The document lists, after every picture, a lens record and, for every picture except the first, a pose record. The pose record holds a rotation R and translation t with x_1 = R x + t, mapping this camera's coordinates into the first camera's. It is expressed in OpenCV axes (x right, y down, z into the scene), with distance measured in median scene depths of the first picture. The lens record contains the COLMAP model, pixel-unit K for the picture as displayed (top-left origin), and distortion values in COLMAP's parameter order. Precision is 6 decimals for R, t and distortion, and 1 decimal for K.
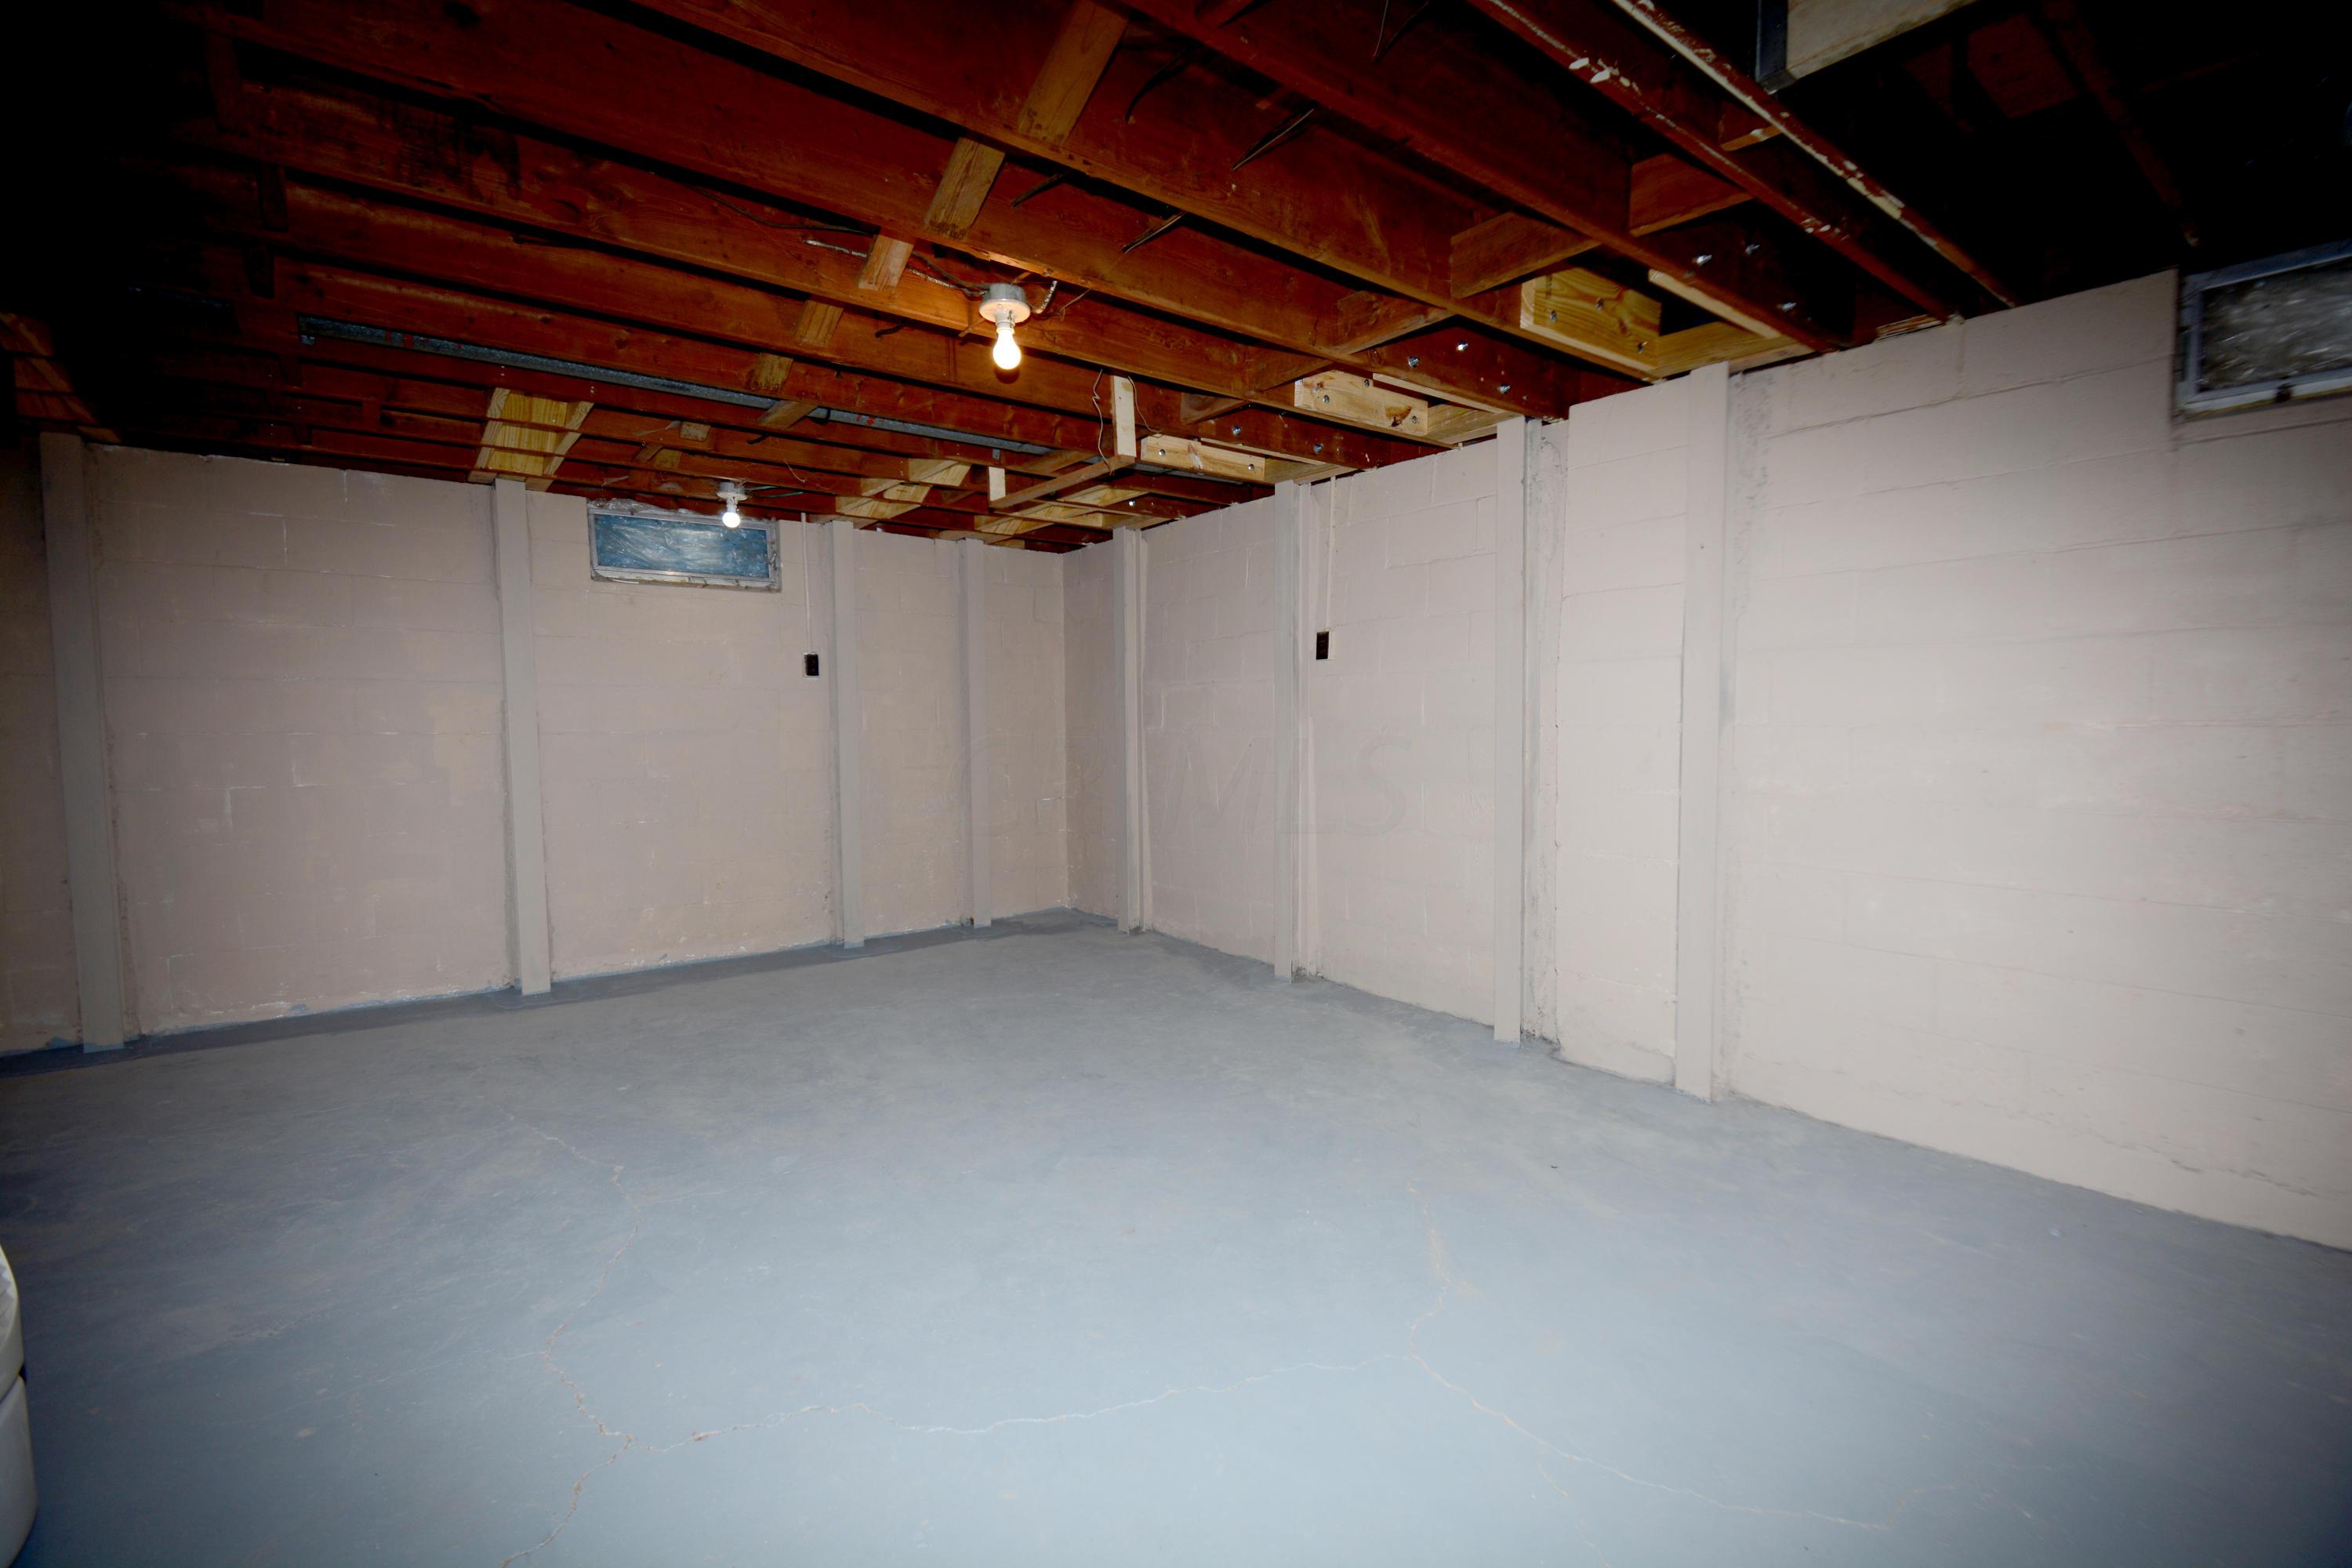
lens RADIAL K [[1029.7, 0, 1176.5], [0, 1029.7, 790.0], [0, 0, 1]] dist [0.001269, -0.005691]
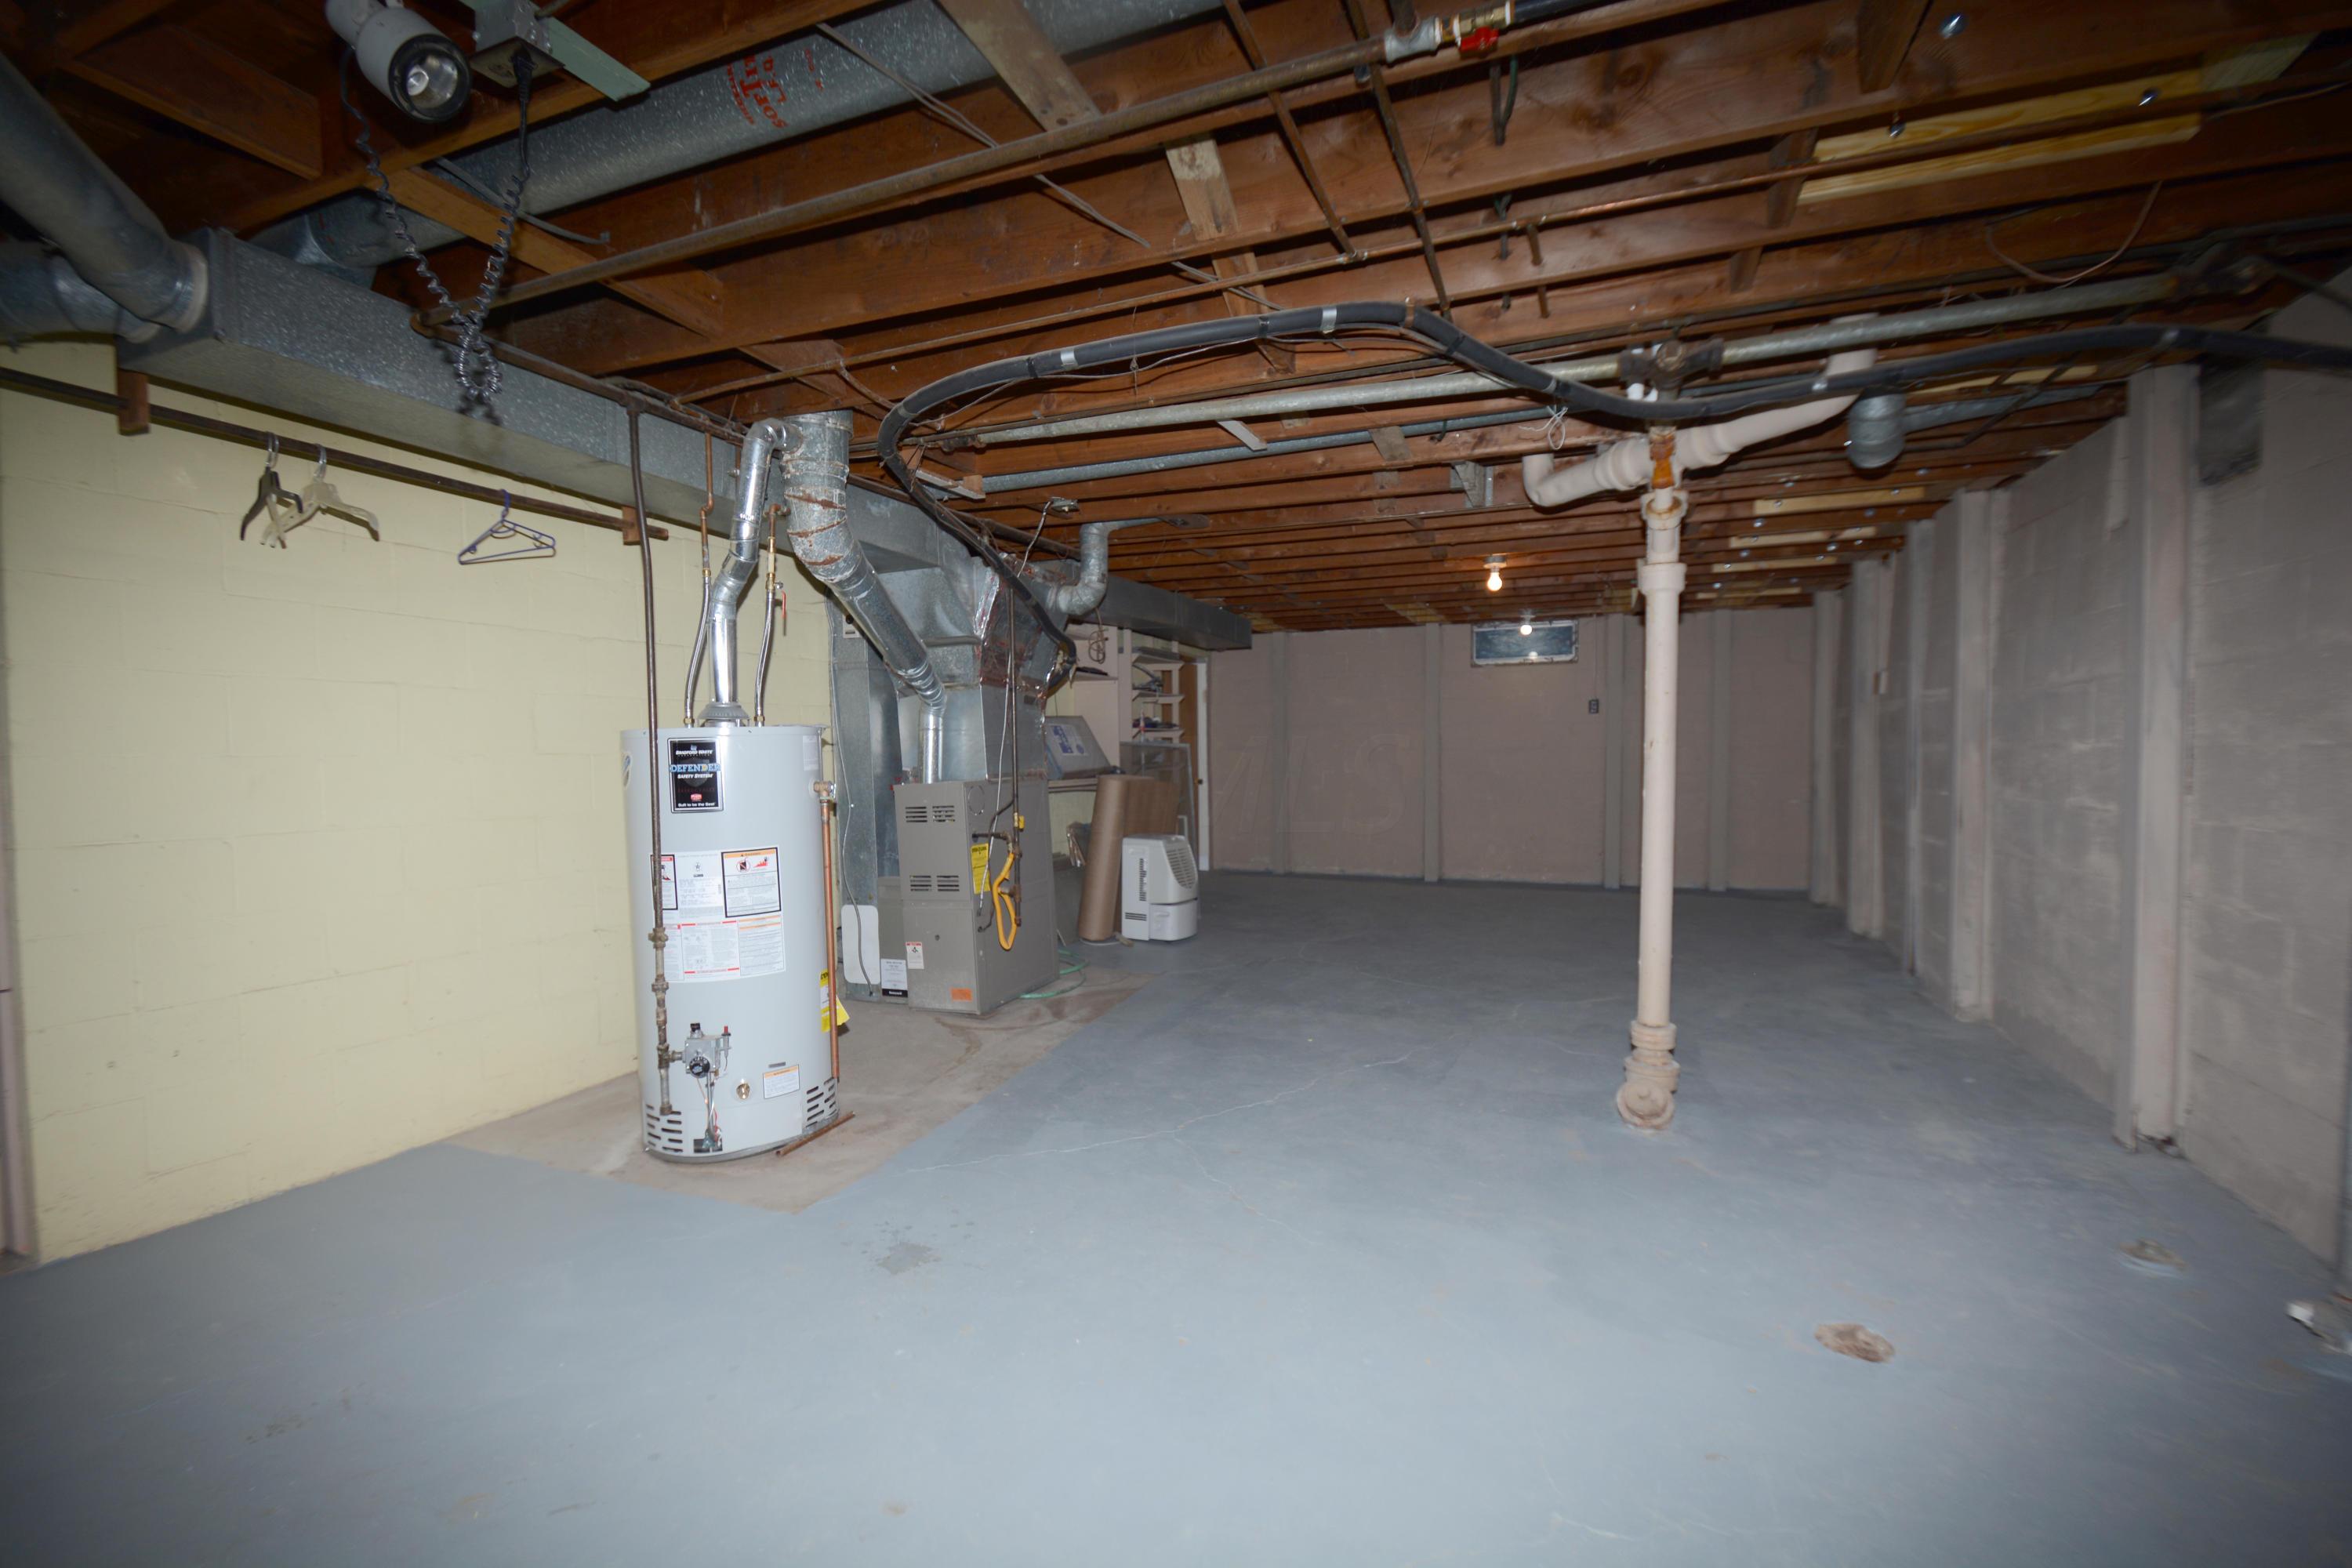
lens RADIAL K [[1029.7, 0, 1170.4], [0, 1029.7, 785.7], [0, 0, 1]] dist [0.001269, -0.005691]
pose [[0.501993, 0.033008, -0.864242, 0.846157], [-0.049395, 0.998735, 0.009453, 0.021854], [0.863460, 0.037944, 0.502988, -0.436694]]
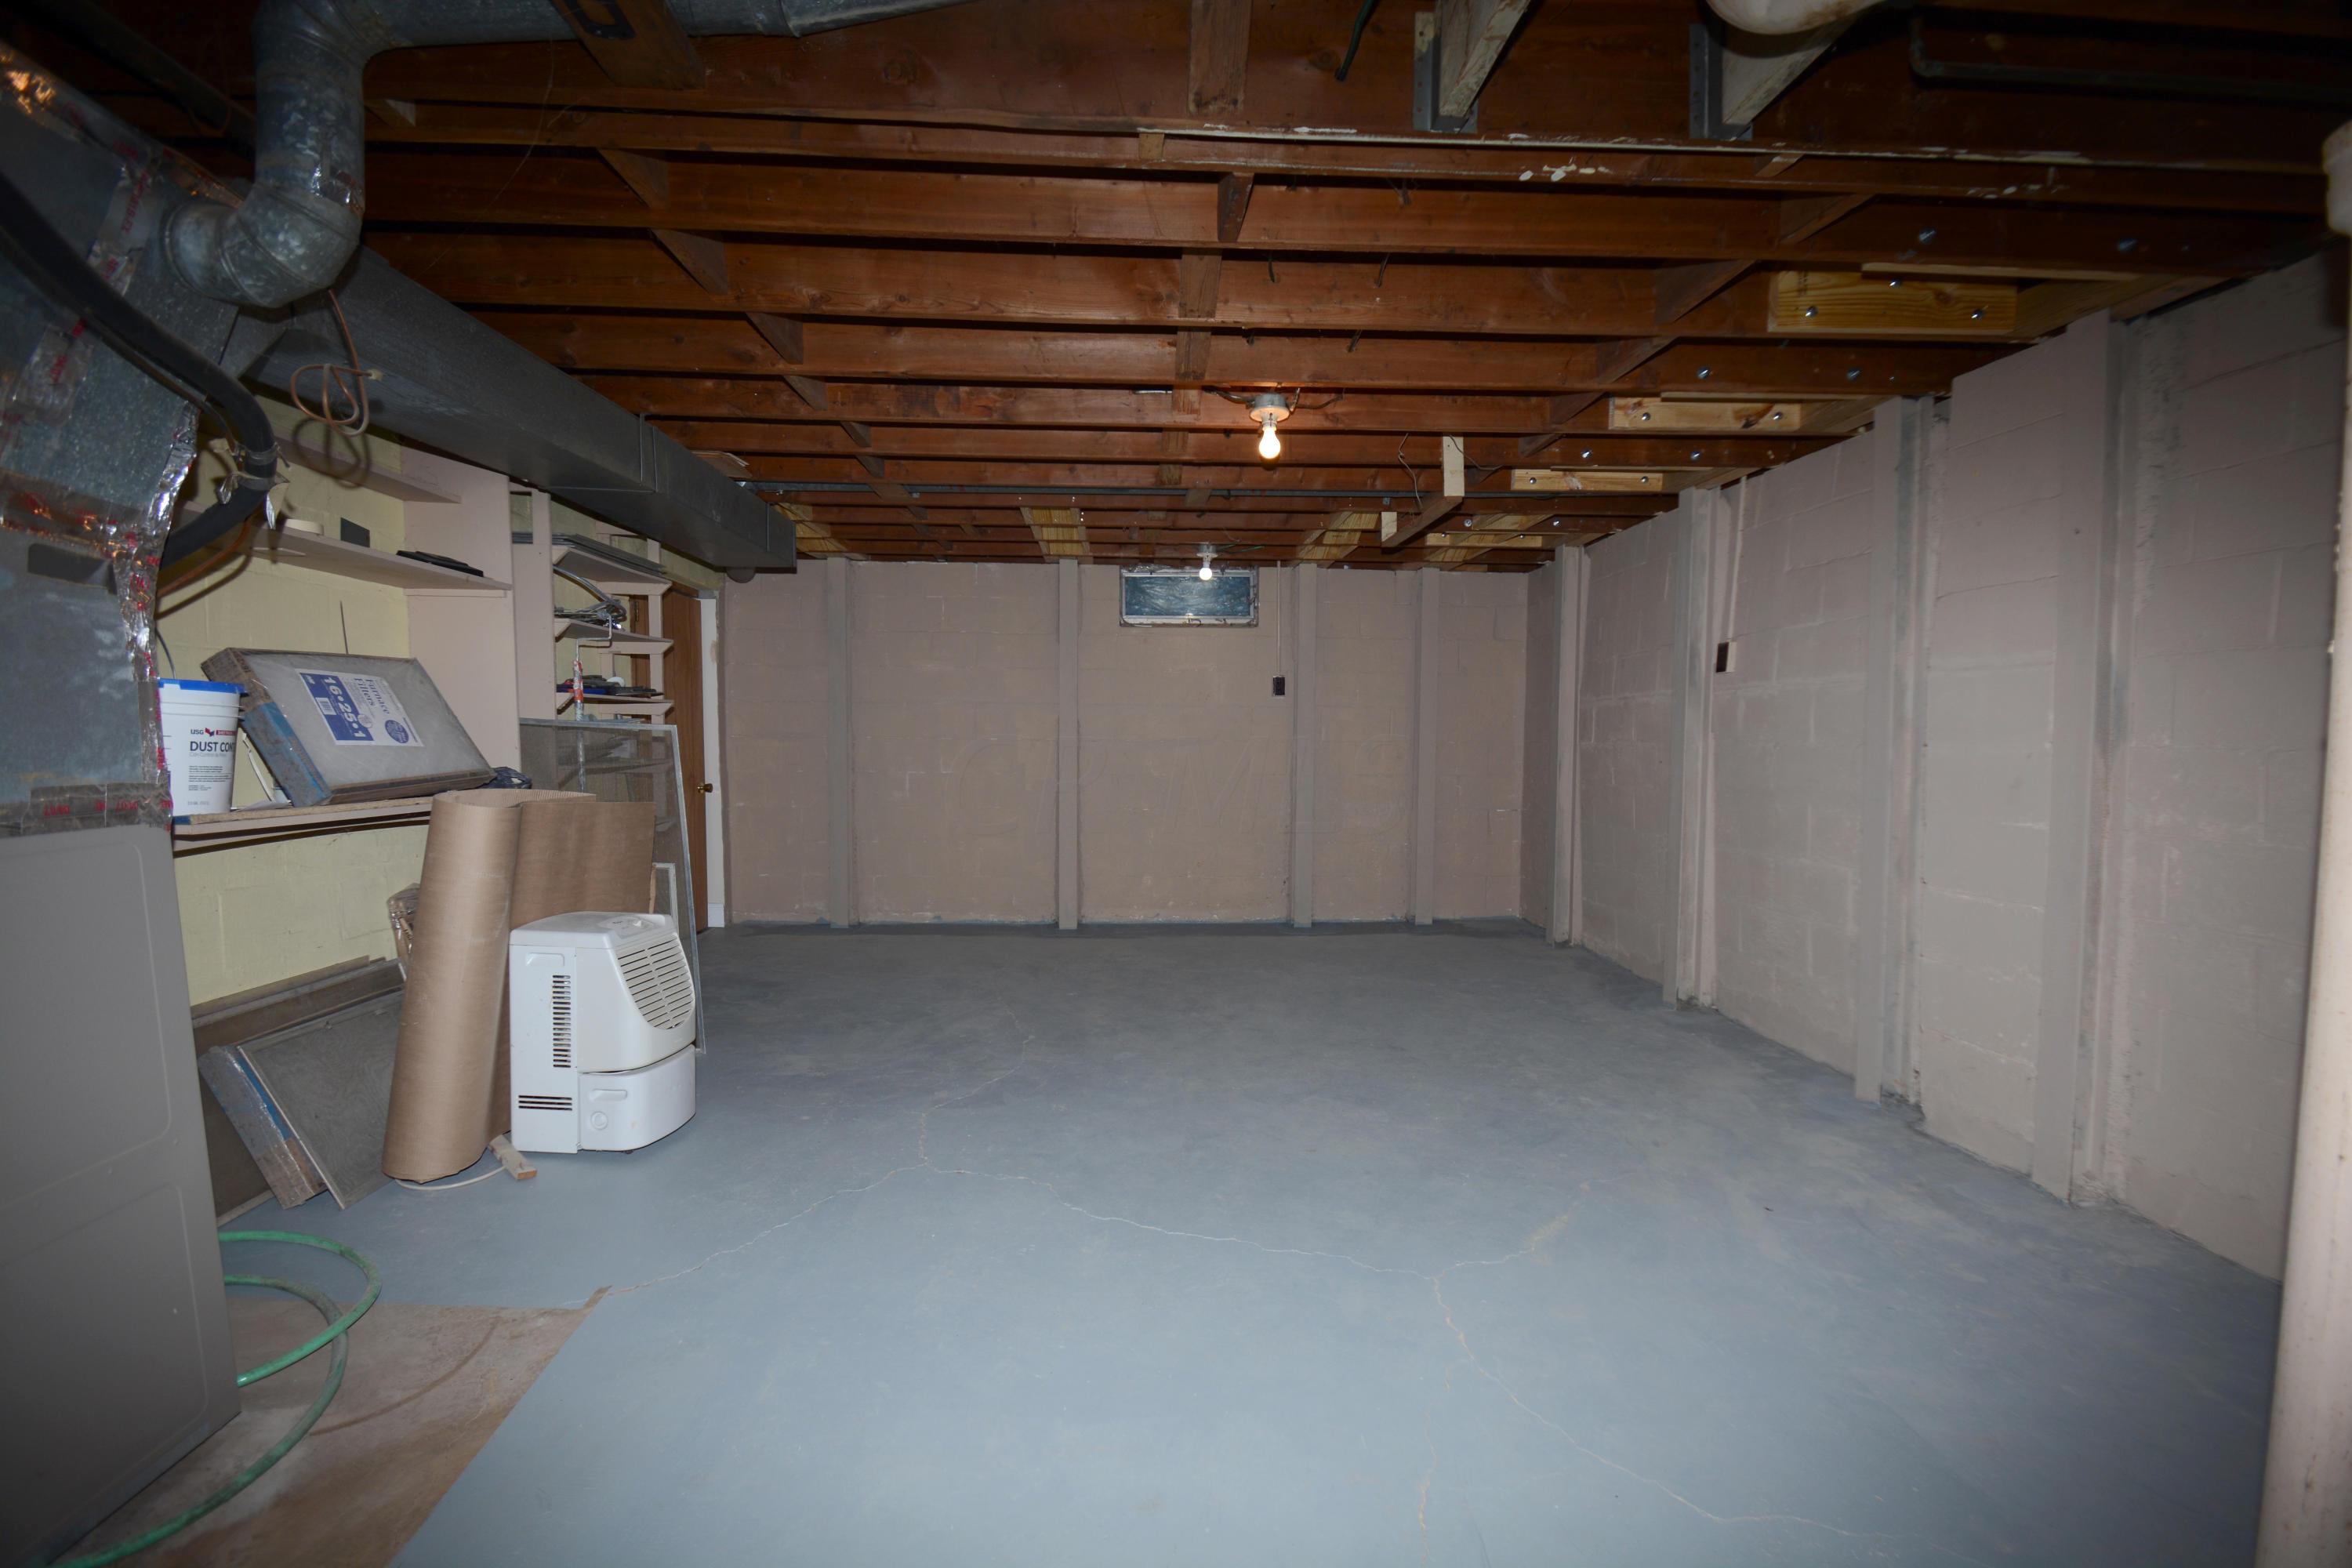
lens RADIAL K [[1029.7, 0, 1168.0], [0, 1029.7, 791.5], [0, 0, 1]] dist [0.001269, -0.005691]
pose [[0.822557, 0.040241, -0.567257, 0.271172], [-0.046431, 0.998915, 0.003534, 0.002586], [0.566784, 0.023432, 0.823533, -0.065301]]
